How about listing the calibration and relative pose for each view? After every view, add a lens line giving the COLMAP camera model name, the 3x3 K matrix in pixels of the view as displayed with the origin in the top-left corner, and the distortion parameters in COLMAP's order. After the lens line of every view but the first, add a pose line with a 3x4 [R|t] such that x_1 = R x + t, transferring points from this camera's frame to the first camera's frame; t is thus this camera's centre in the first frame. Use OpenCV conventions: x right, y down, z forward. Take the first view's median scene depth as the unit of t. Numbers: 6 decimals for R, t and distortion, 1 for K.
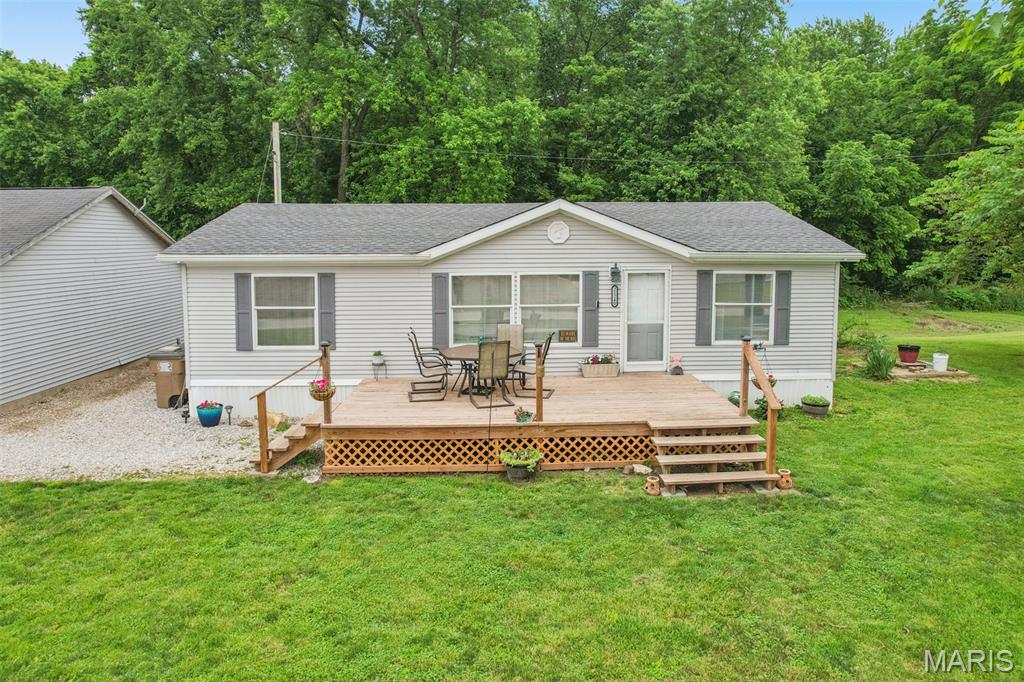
lens RADIAL K [[676.3, 0, 522.9], [0, 676.3, 295.9], [0, 0, 1]] dist [-0.077700, 0.084775]
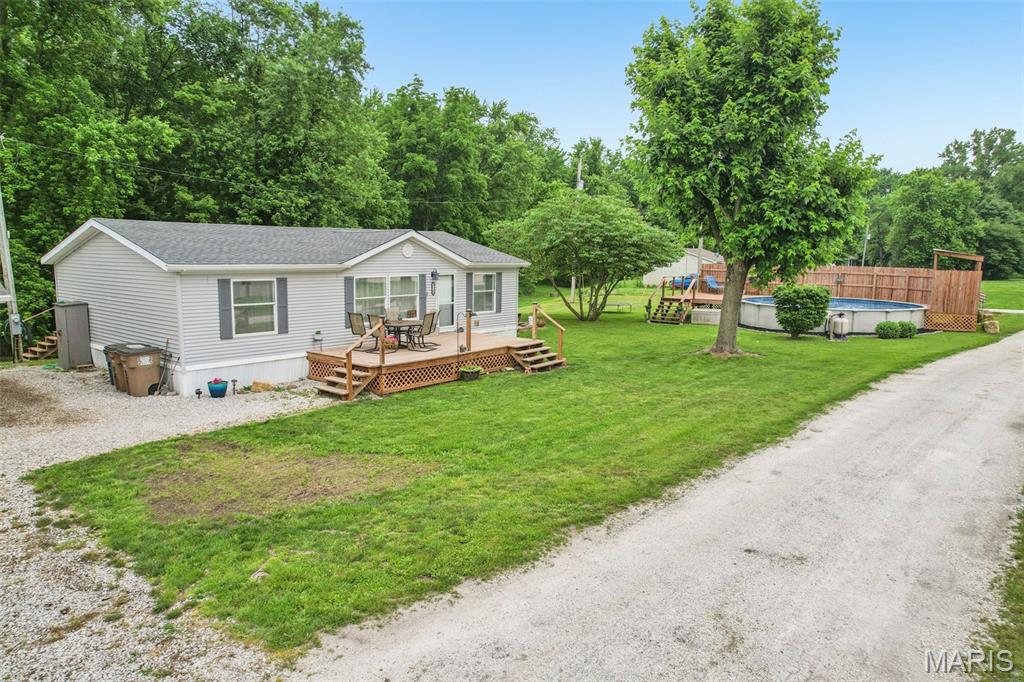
lens RADIAL K [[656.9, 0, 513.7], [0, 656.9, 345.1], [0, 0, 1]] dist [-0.085937, 0.078230]
pose [[0.667066, -0.094469, 0.738985, -0.974228], [0.051781, 0.995408, 0.080508, 0.021131], [-0.743197, -0.015439, 0.668895, -0.259044]]
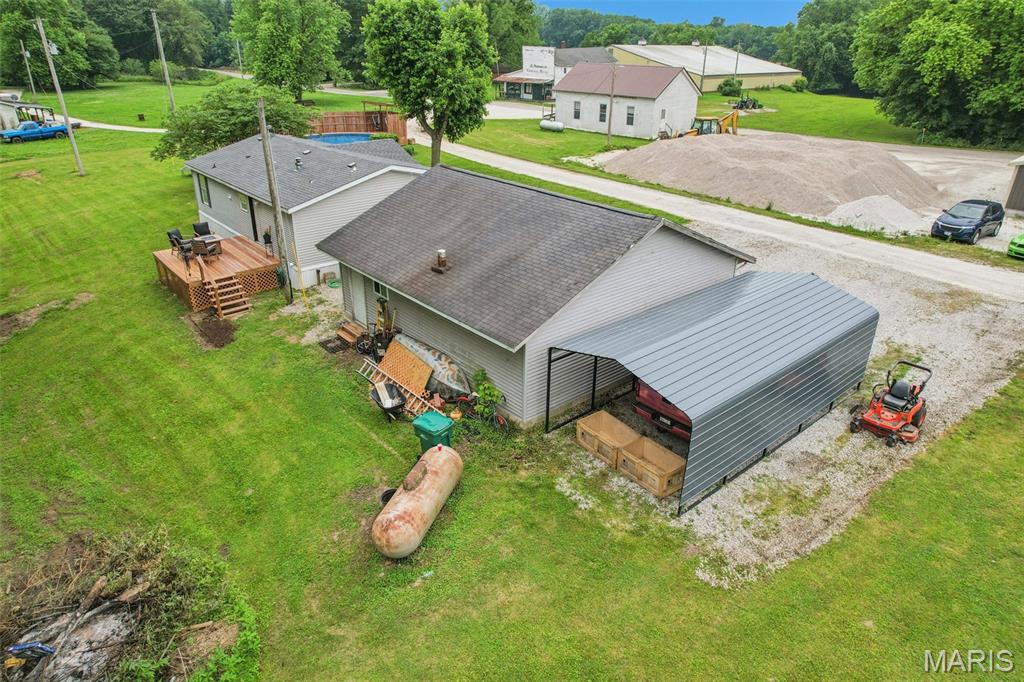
lens RADIAL K [[662.9, 0, 512.0], [0, 662.9, 341.0], [0, 0, 1]] dist [-0.087449, 0.080443]
pose [[-0.606047, -0.335062, 0.721416, -2.455643], [0.063171, 0.883813, 0.463556, -0.624064], [-0.792917, 0.326509, -0.514466, 2.250819]]
